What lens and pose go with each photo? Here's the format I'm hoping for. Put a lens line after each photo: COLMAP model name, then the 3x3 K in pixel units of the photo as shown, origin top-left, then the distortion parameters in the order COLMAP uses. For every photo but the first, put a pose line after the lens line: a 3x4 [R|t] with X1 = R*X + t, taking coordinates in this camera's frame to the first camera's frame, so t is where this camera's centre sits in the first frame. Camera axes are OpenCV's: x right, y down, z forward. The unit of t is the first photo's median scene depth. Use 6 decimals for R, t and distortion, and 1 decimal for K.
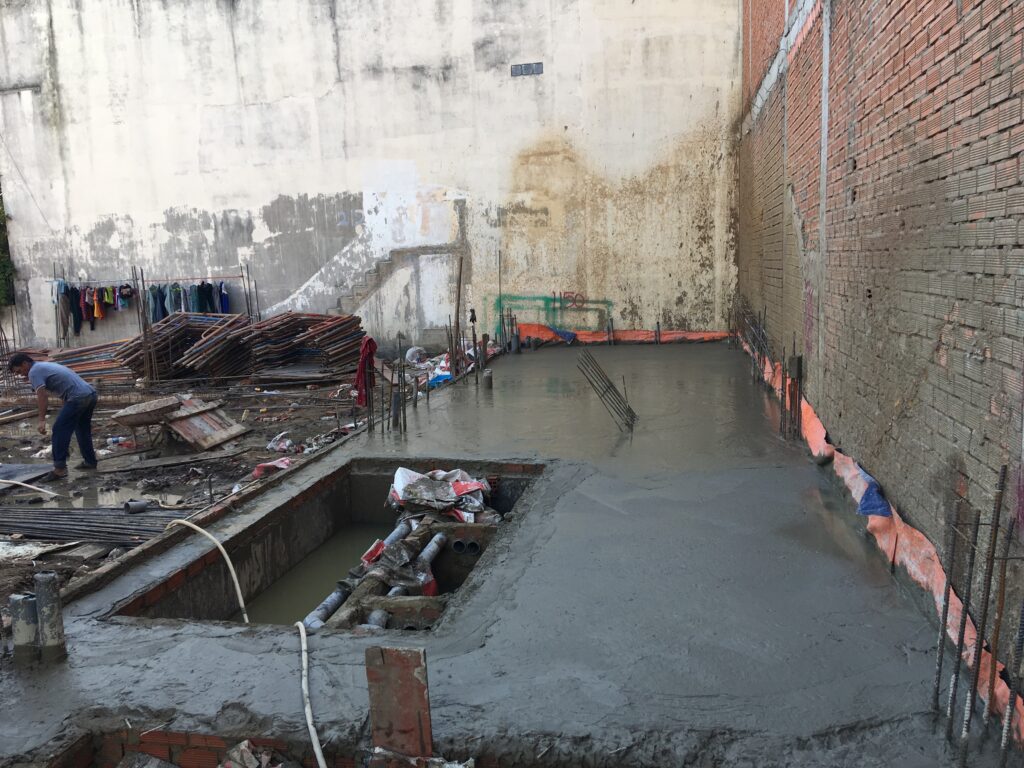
lens RADIAL K [[859.2, 0, 508.2], [0, 859.2, 379.7], [0, 0, 1]] dist [0.121037, -0.179877]
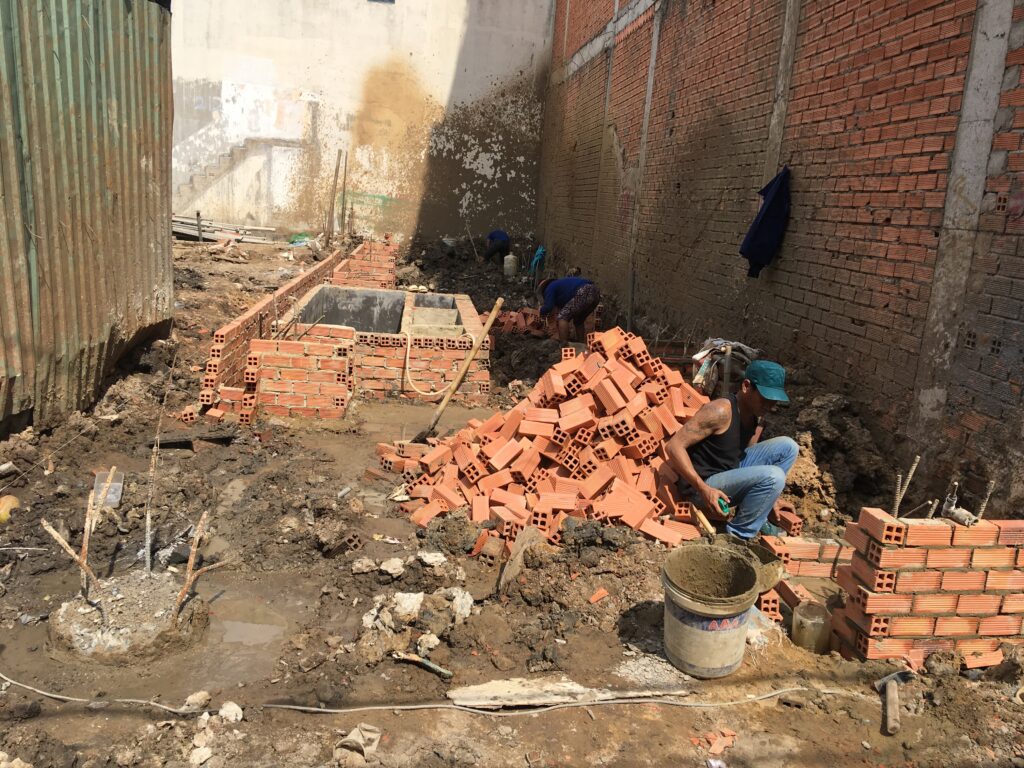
lens RADIAL K [[859.2, 0, 508.2], [0, 859.2, 379.7], [0, 0, 1]] dist [0.121037, -0.179877]
pose [[0.950505, 0.048025, 0.306974, -0.144649], [-0.070861, 0.995452, 0.063674, 0.066569], [-0.302520, -0.082275, 0.949585, -0.207149]]
